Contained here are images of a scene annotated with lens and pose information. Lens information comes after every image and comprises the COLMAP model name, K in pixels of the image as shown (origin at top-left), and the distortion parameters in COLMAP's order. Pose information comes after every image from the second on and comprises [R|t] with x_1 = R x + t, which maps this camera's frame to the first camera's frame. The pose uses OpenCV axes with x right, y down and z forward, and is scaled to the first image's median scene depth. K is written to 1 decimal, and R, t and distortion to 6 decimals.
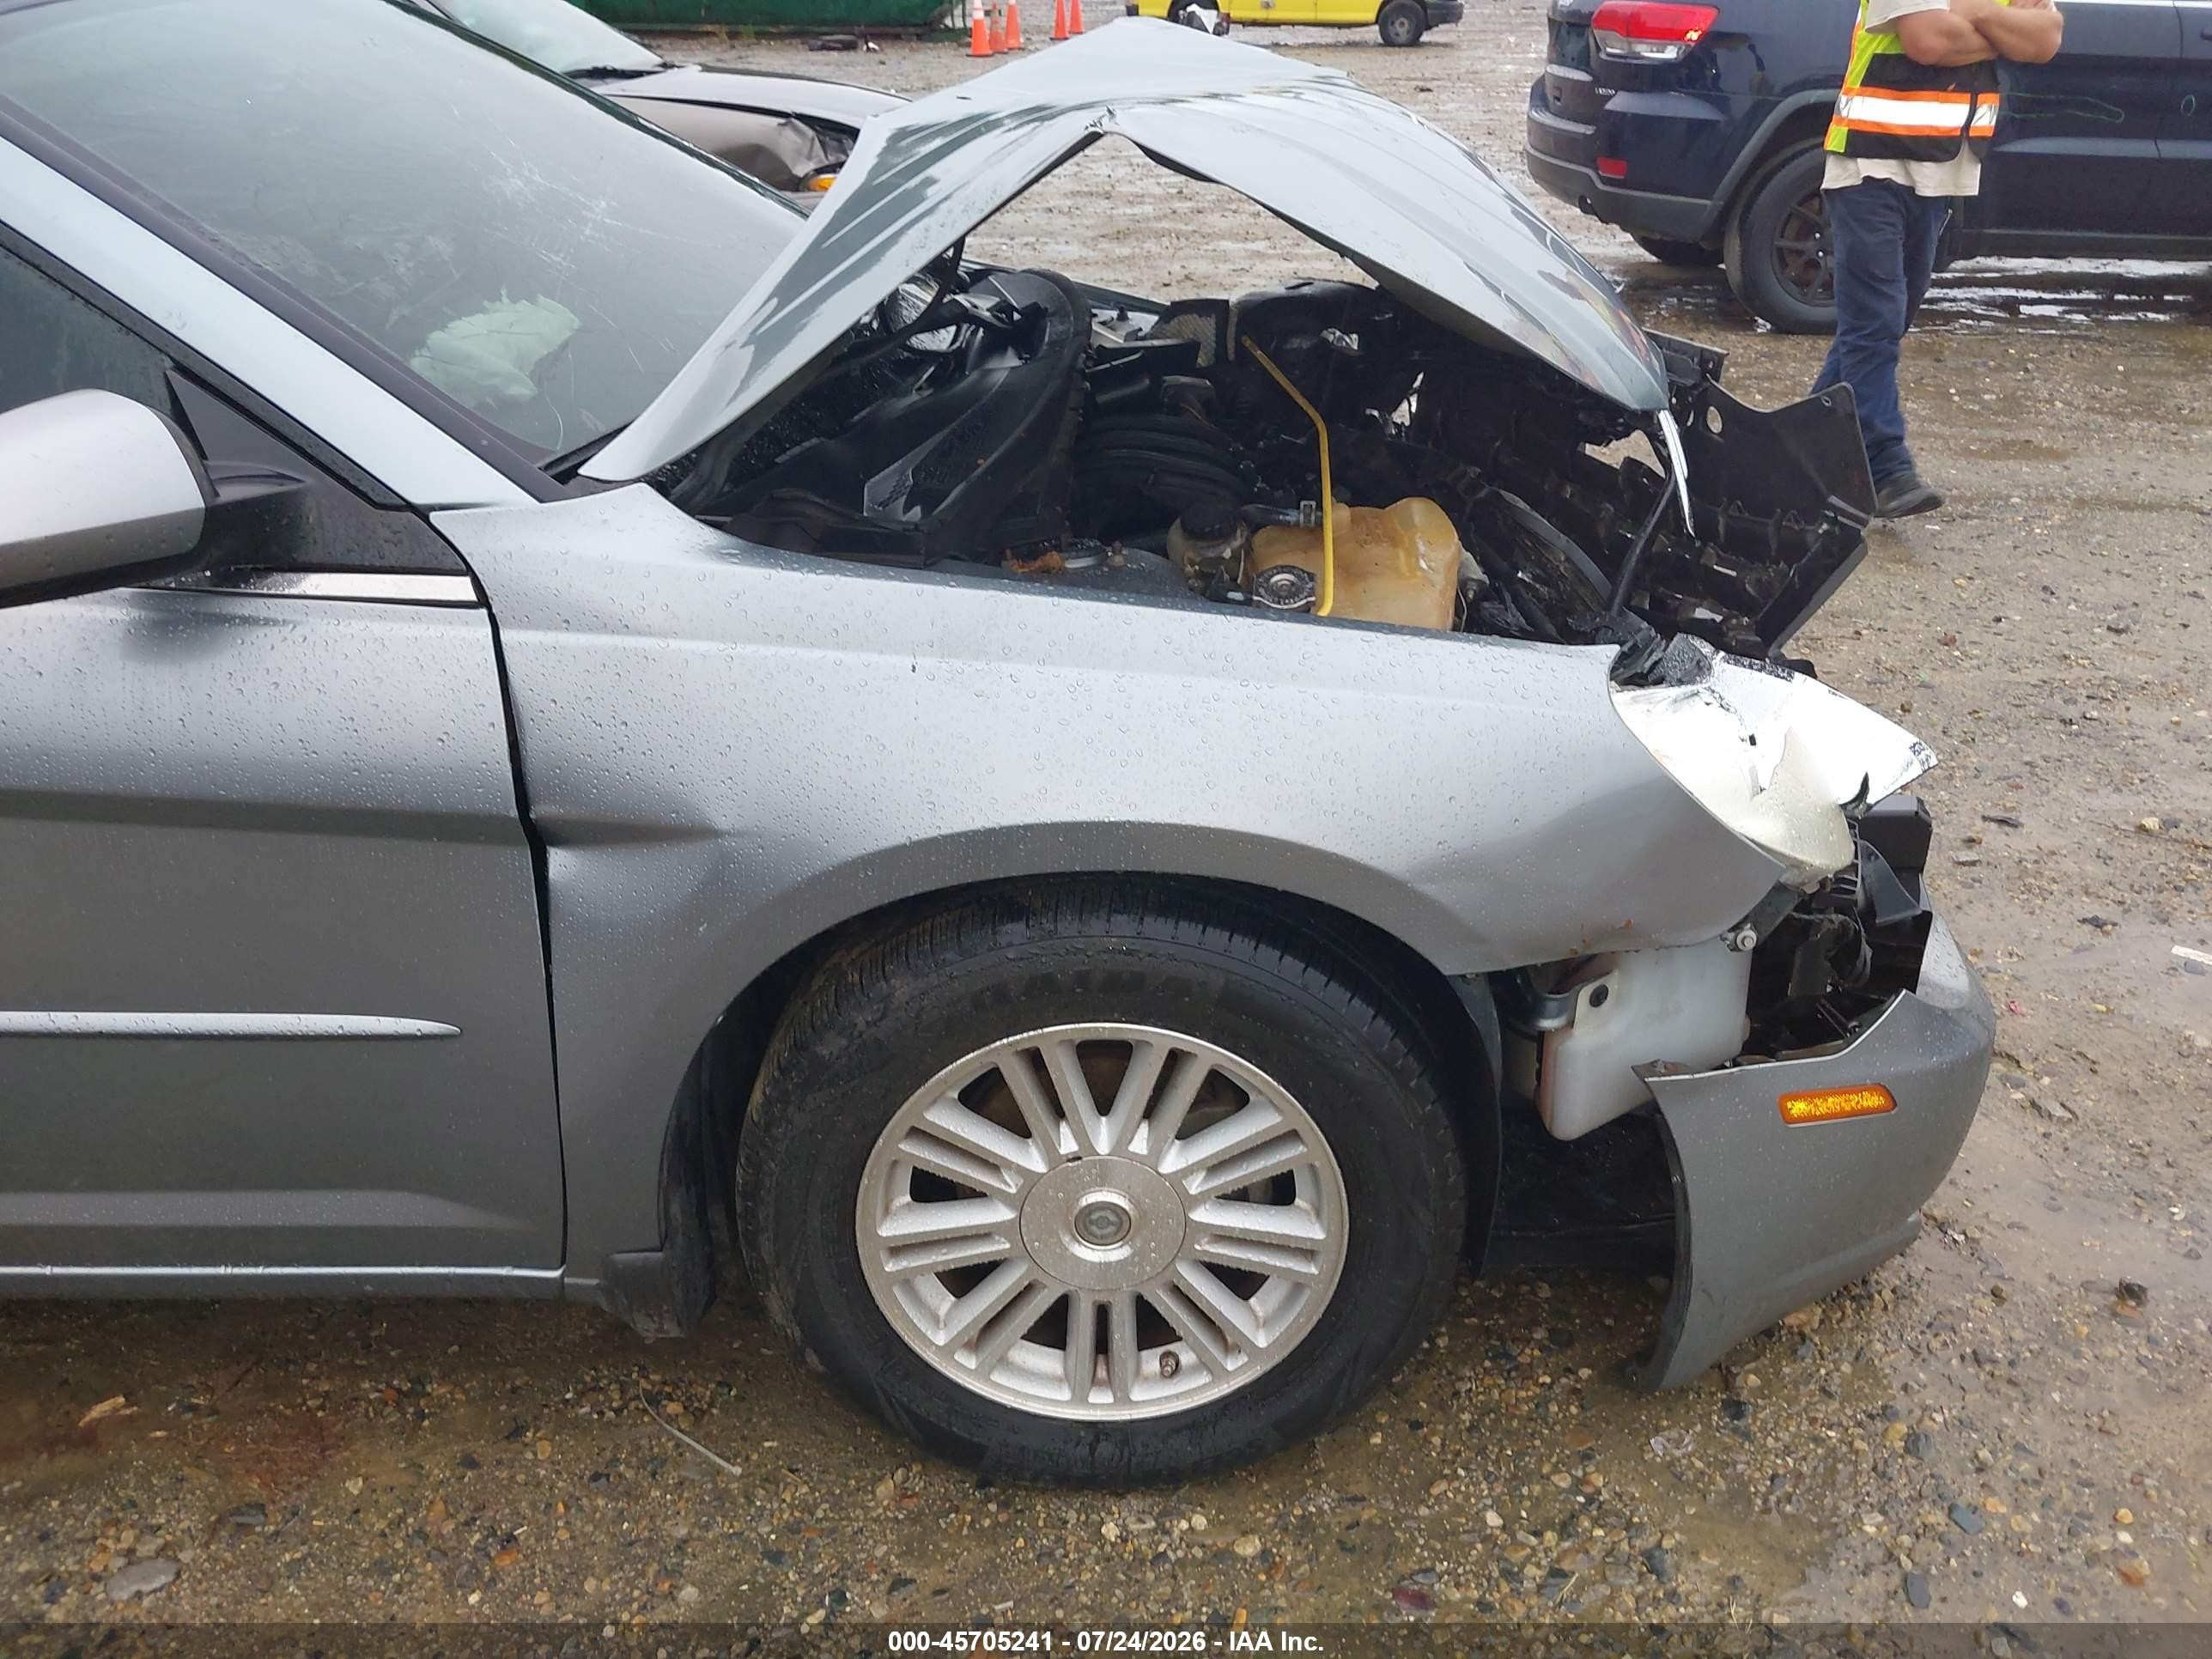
lens RADIAL K [[1901.2, 0, 1106.0], [0, 1901.2, 863.6], [0, 0, 1]] dist [-0.005256, -0.010792]
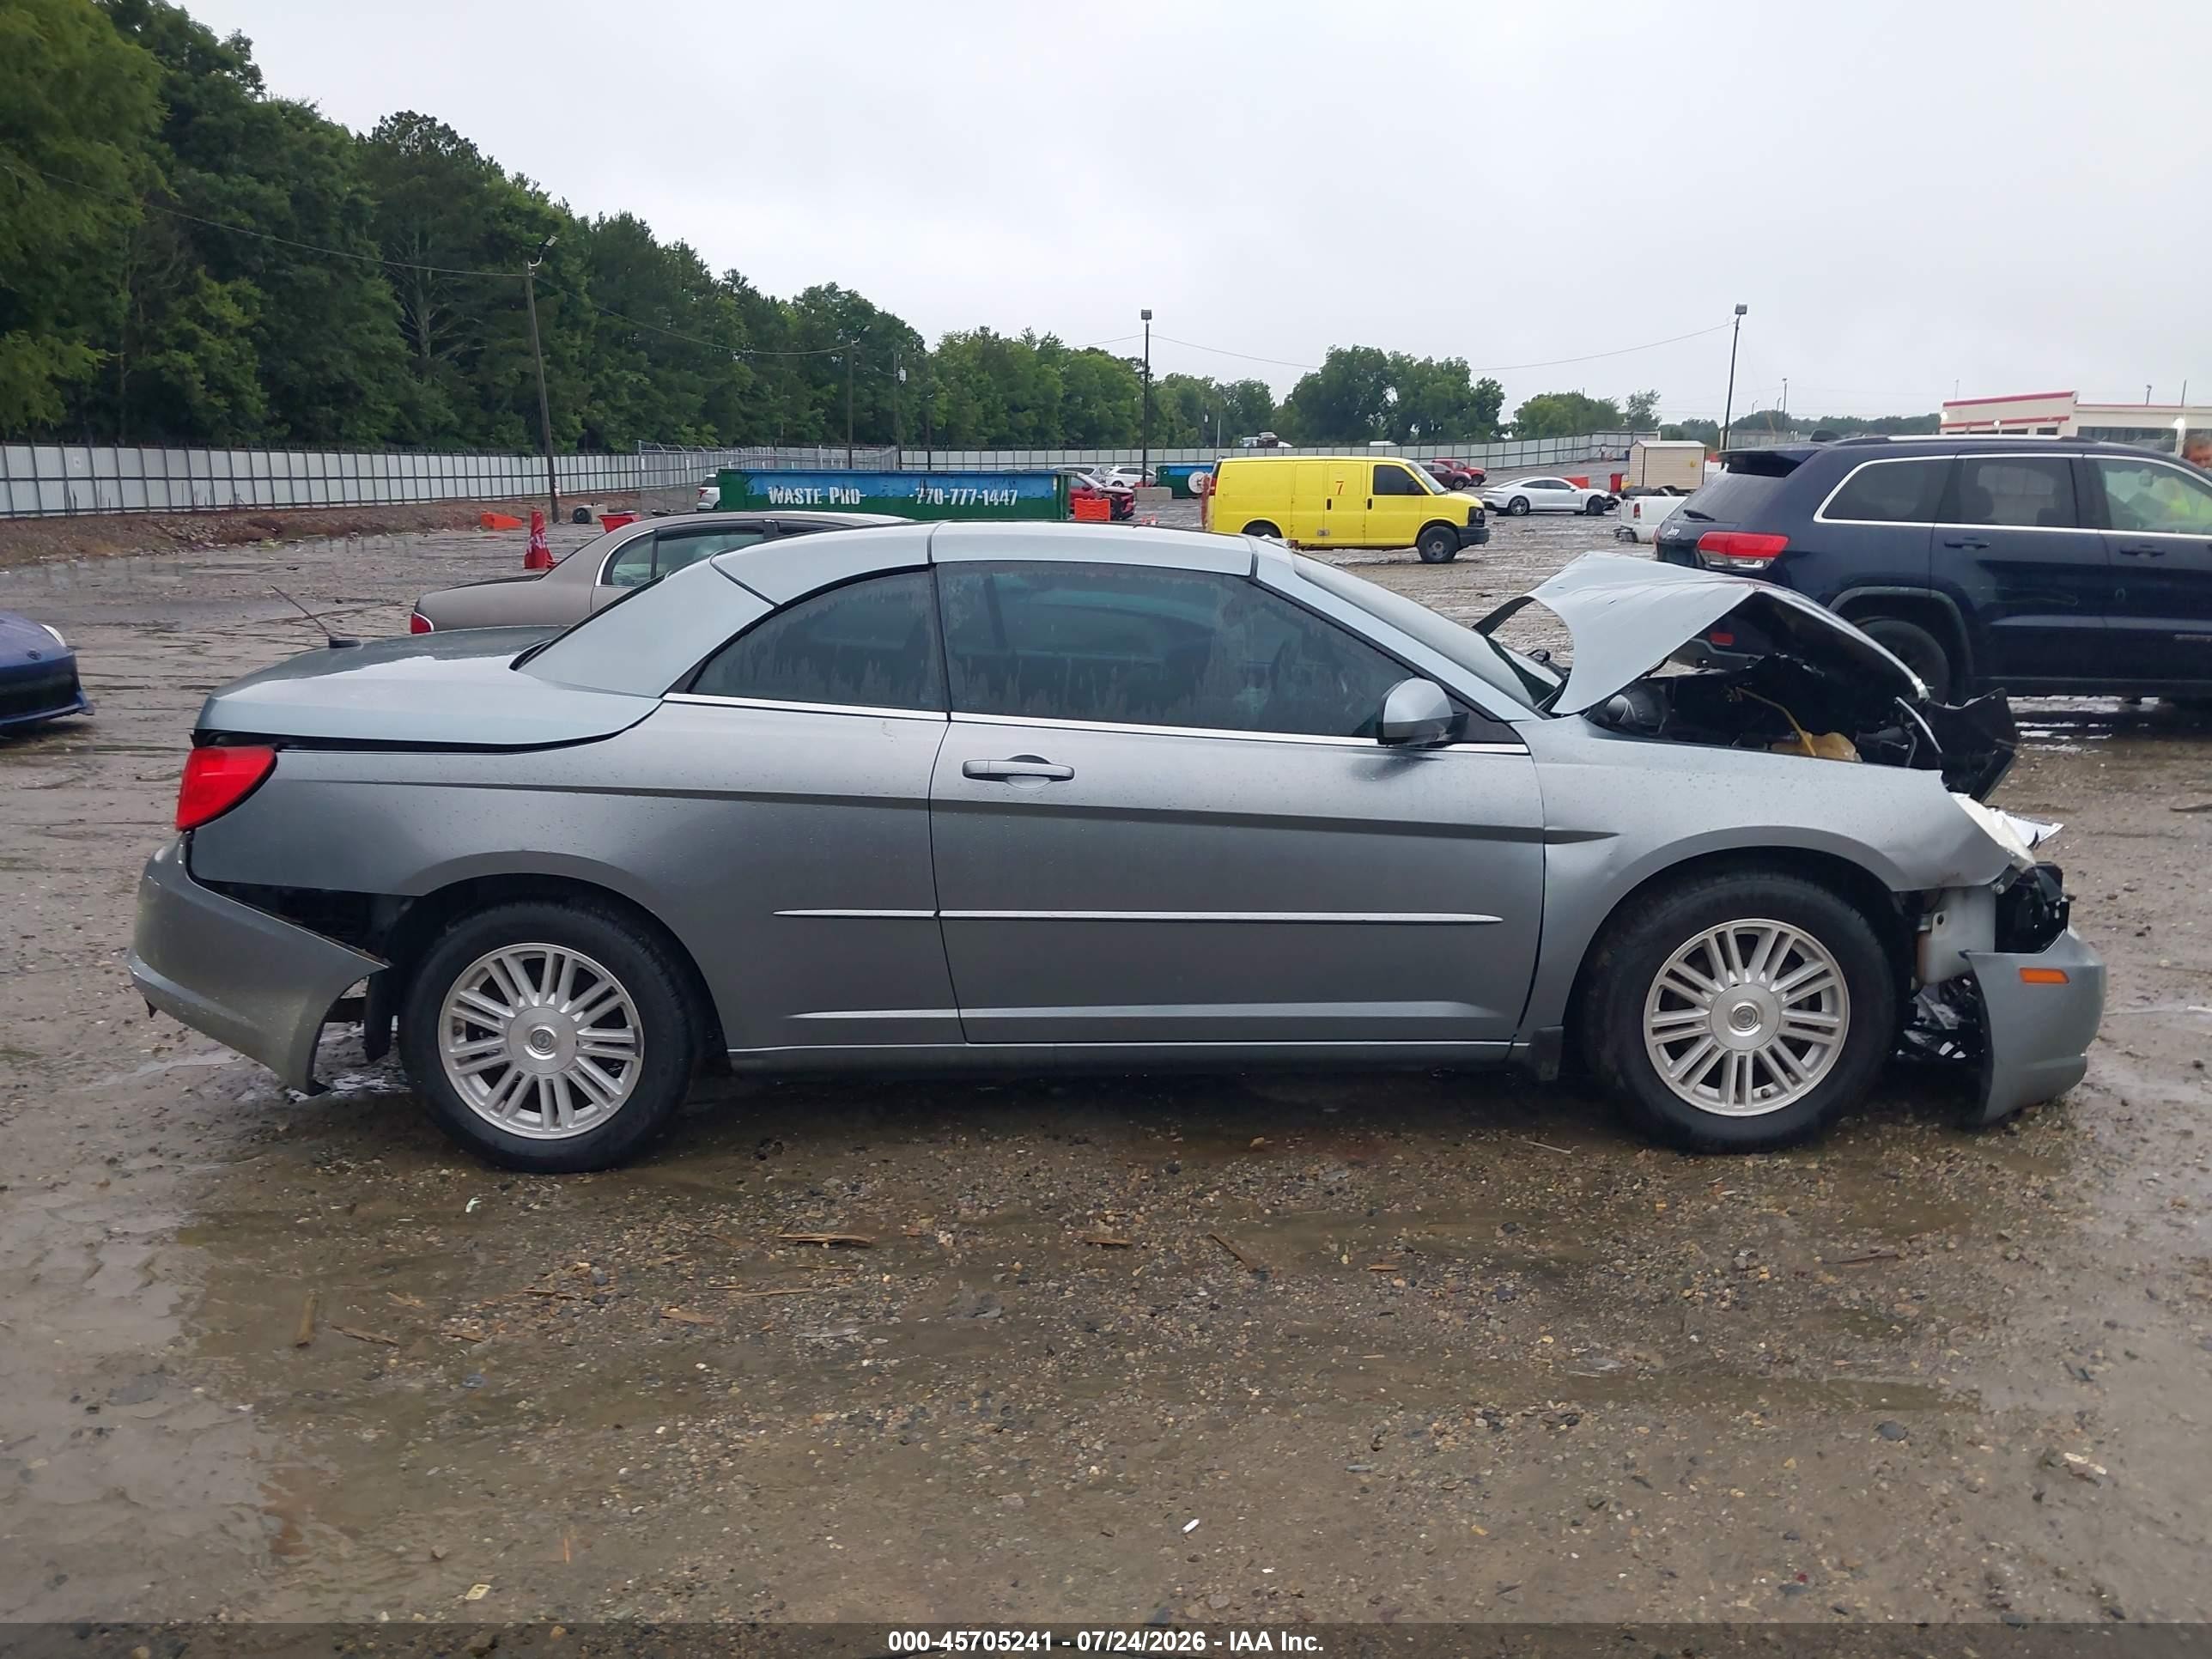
lens RADIAL K [[1732.3, 0, 1174.5], [0, 1732.3, 828.2], [0, 0, 1]] dist [-0.006207, -0.007508]
pose [[0.999752, -0.018981, -0.011624, -0.668013], [0.015390, 0.966805, -0.255053, 0.486814], [0.016080, 0.254811, 0.966857, -1.144024]]
